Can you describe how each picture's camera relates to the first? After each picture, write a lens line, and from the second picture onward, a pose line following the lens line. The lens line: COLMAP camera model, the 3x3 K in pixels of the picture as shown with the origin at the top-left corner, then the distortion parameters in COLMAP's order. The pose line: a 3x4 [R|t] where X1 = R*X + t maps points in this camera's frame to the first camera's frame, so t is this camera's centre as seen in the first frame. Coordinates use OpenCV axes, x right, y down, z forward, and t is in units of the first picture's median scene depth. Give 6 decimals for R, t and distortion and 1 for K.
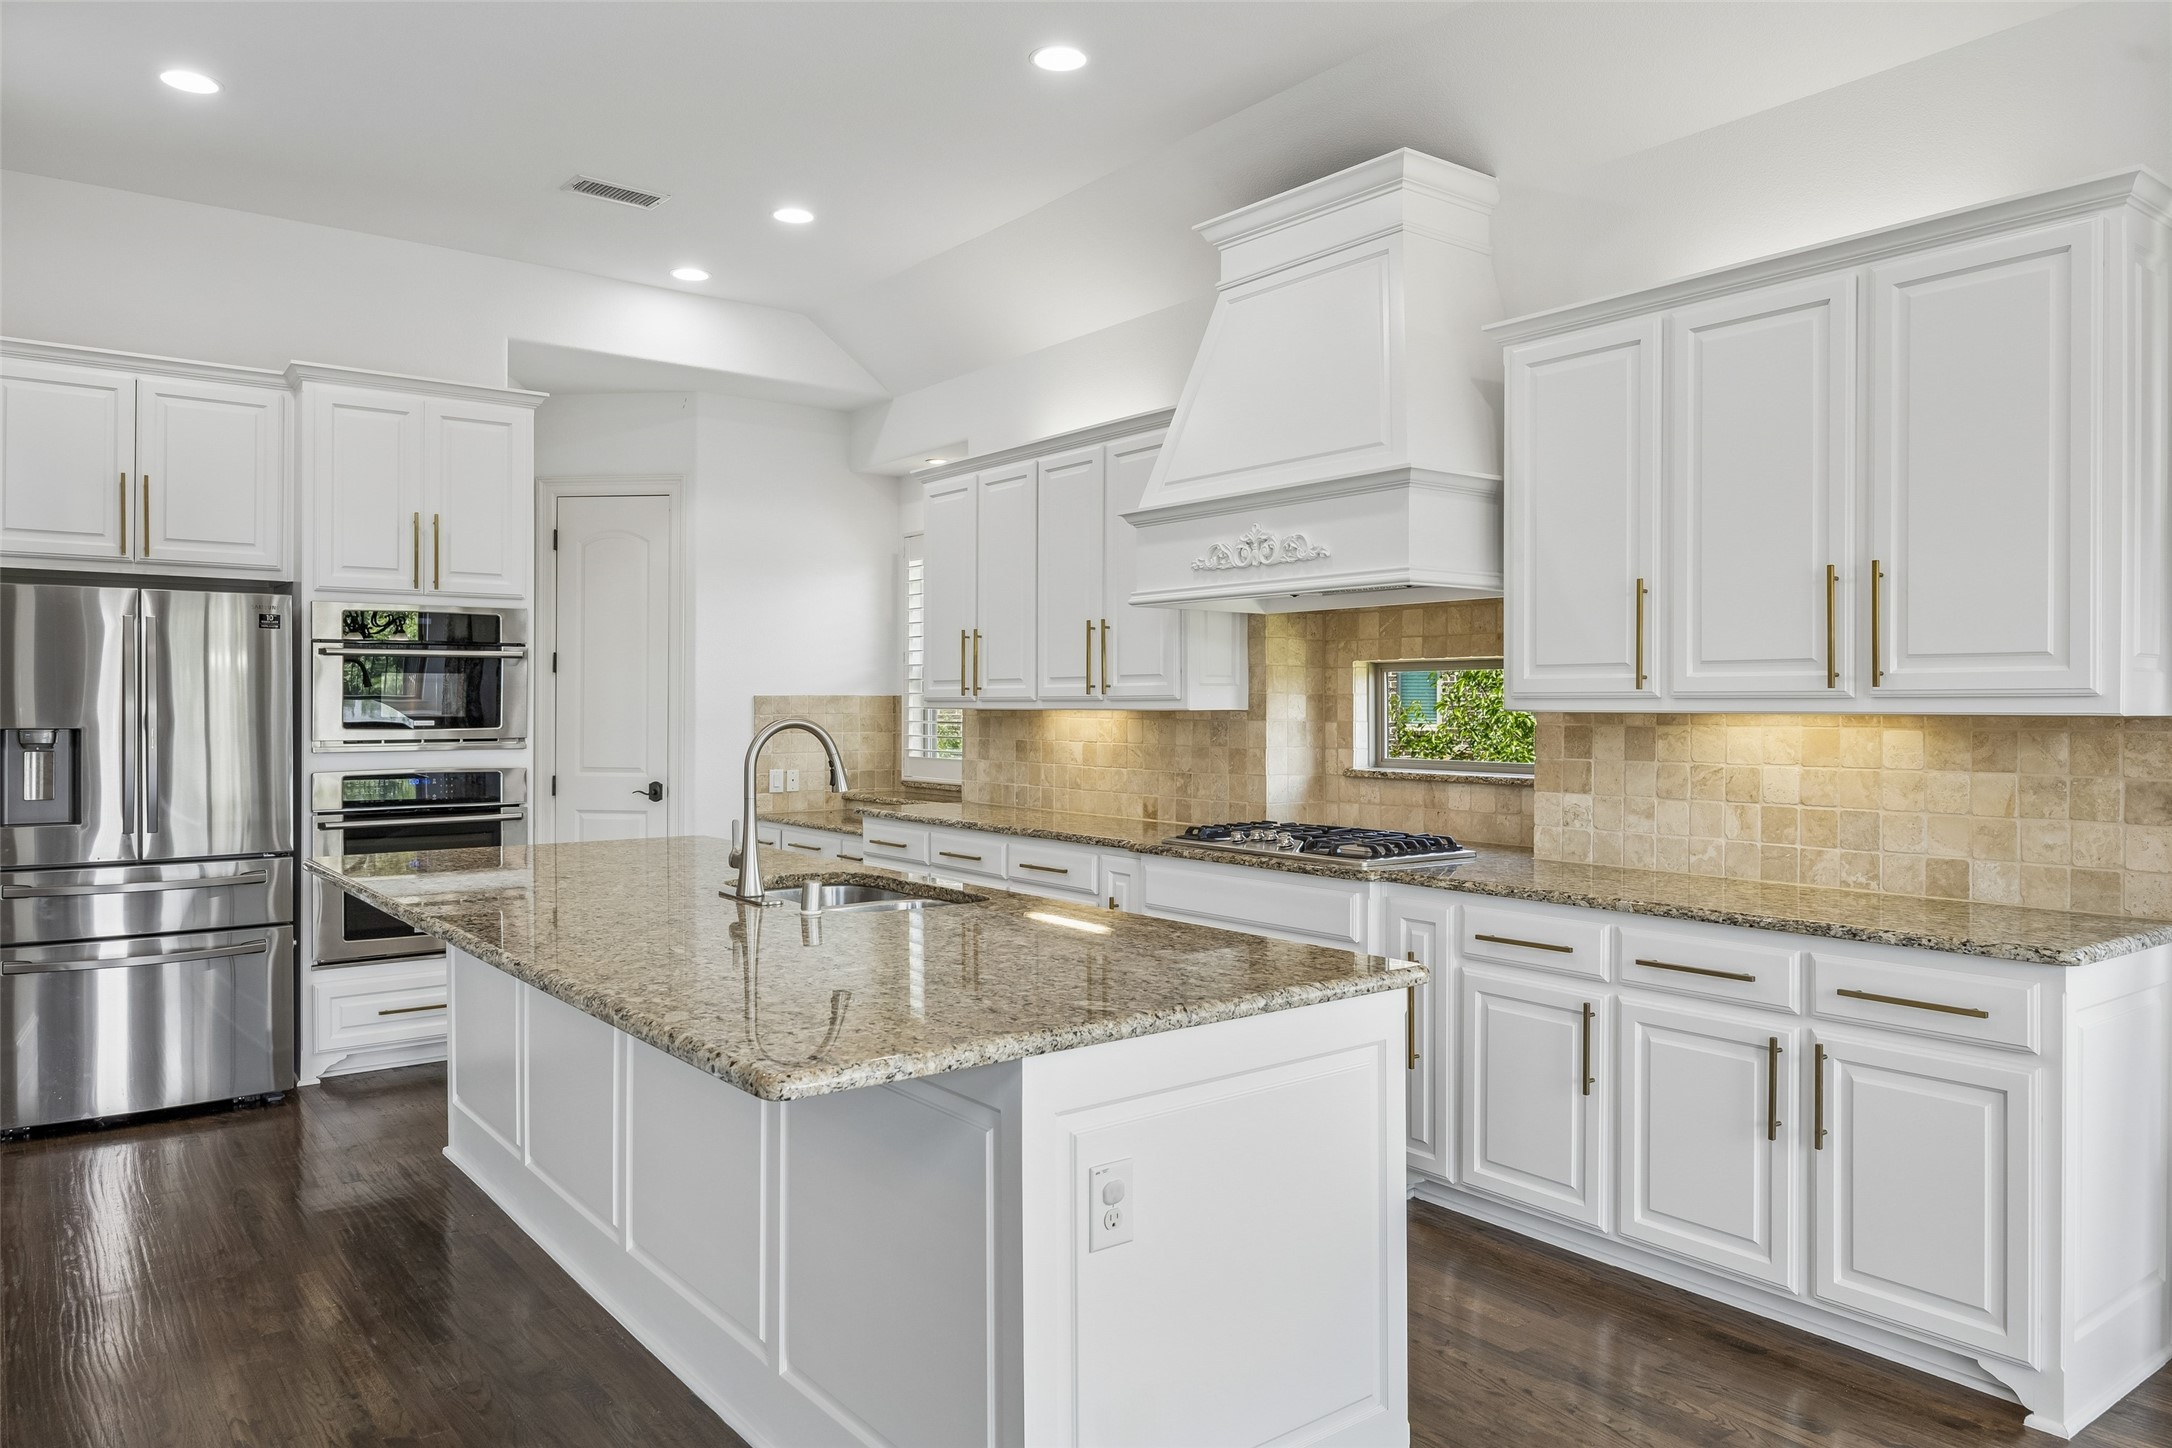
lens RADIAL K [[1454.0, 0, 1085.2], [0, 1454.0, 705.0], [0, 0, 1]] dist [0.000350, 0.000879]
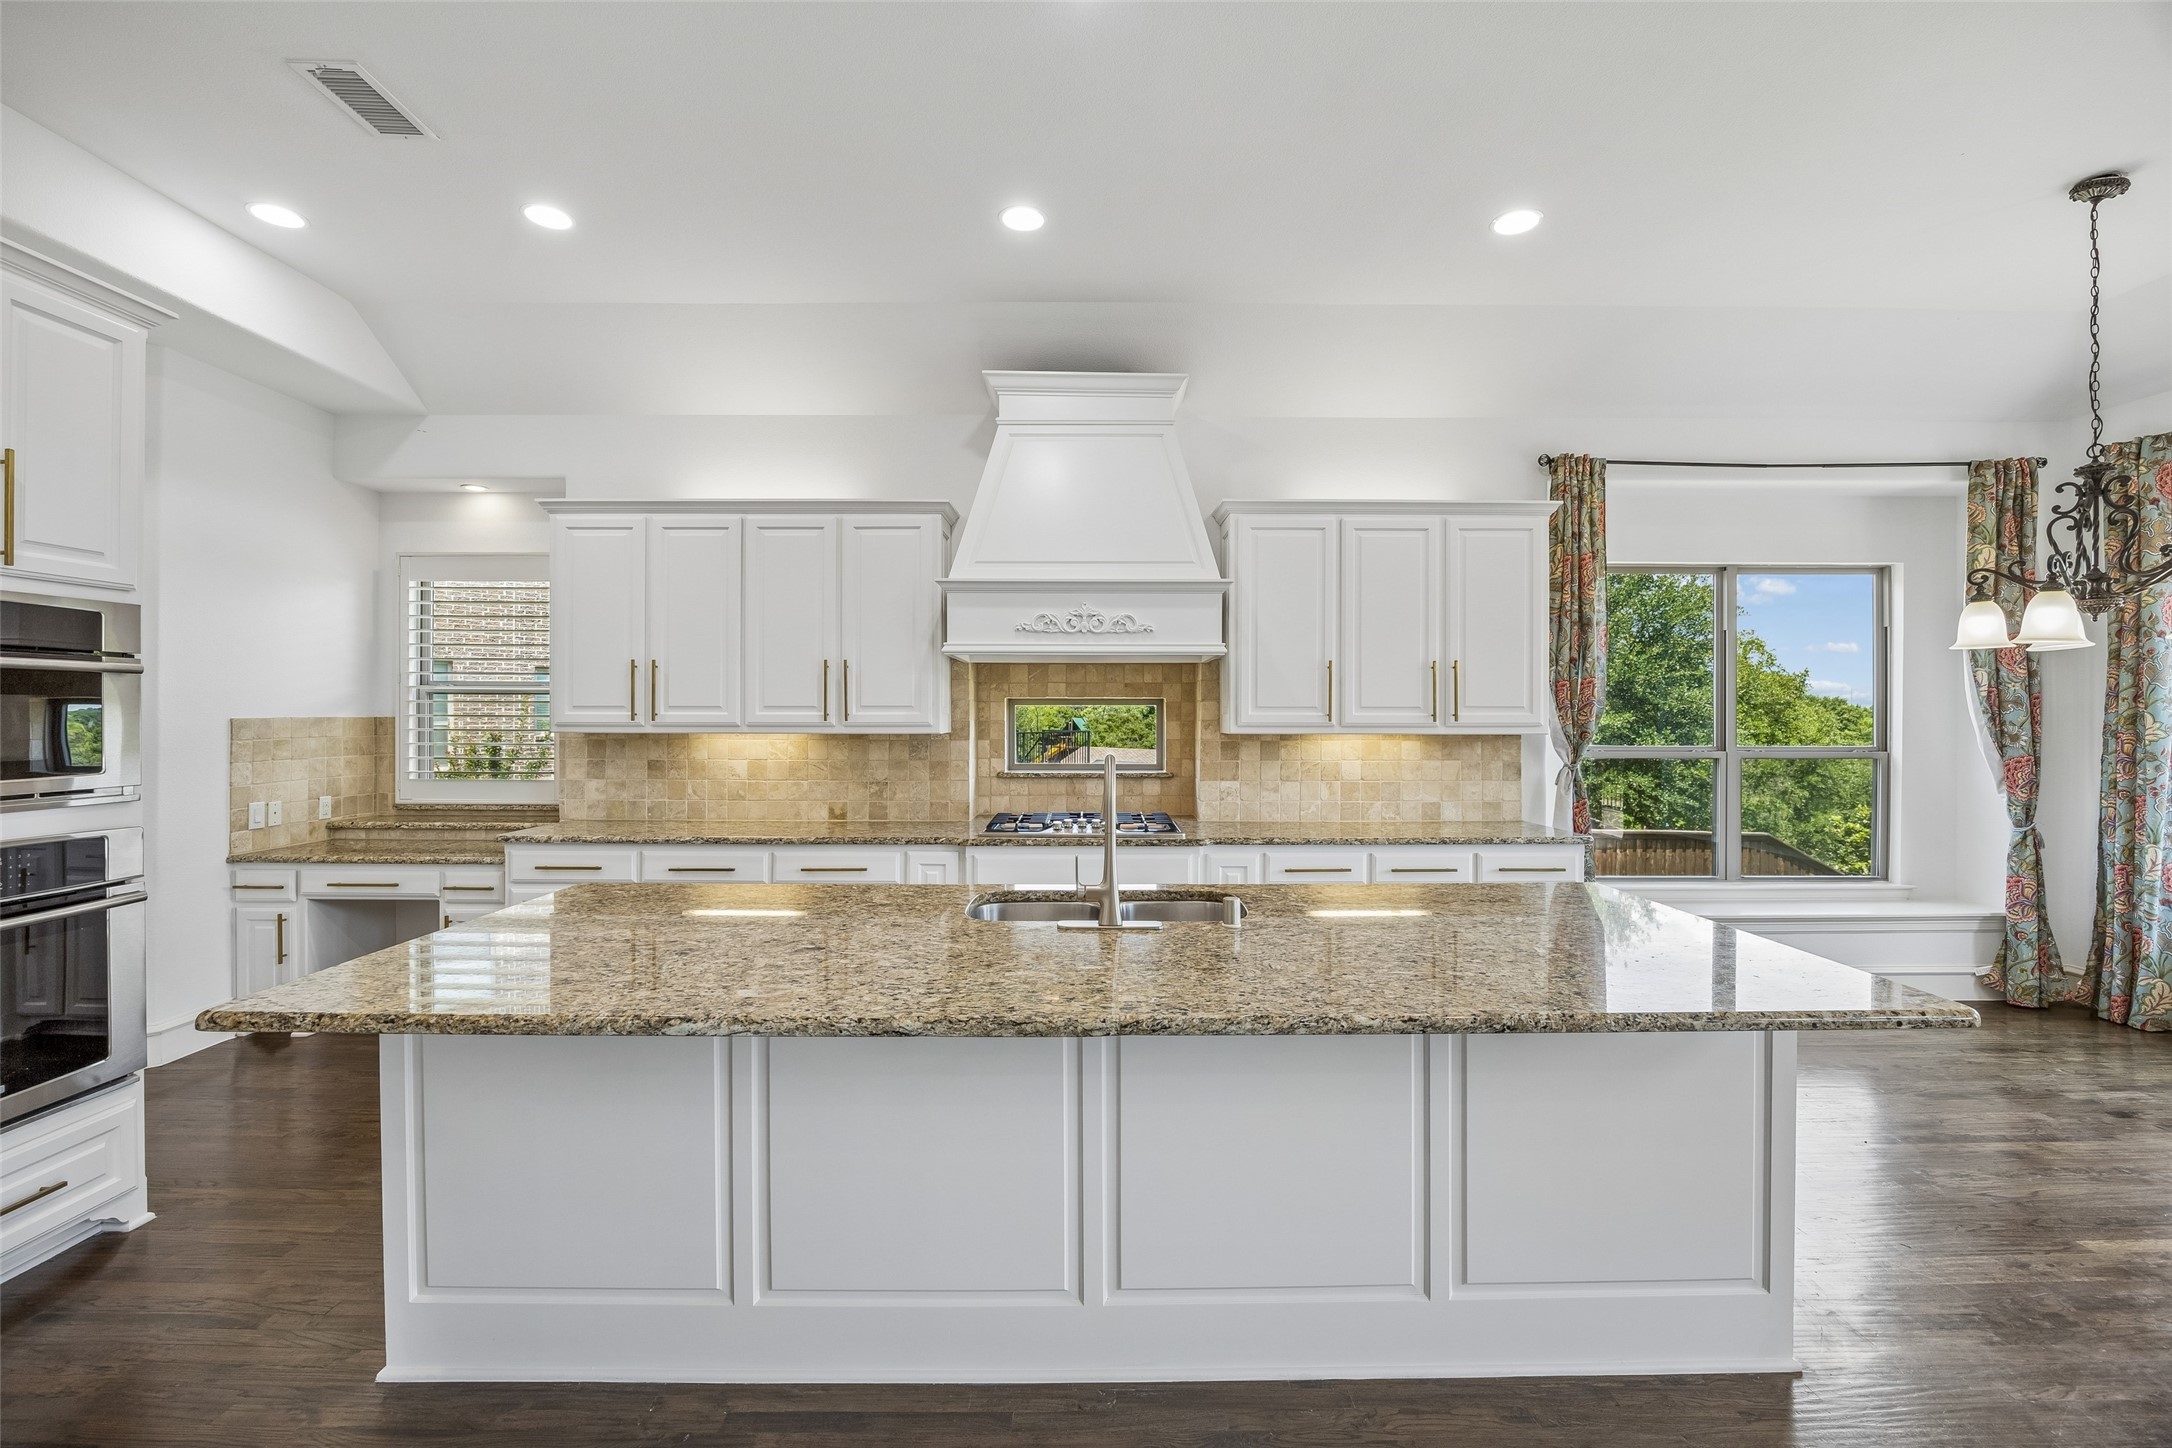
lens RADIAL K [[909.0, 0, 1084.2], [0, 909.0, 715.0], [0, 0, 1]] dist [-0.021644, 0.000146]
pose [[0.598268, -0.000736, 0.801296, -0.465938], [-0.001582, 0.999997, 0.002100, -0.013947], [-0.801295, -0.002524, 0.598265, 0.374880]]
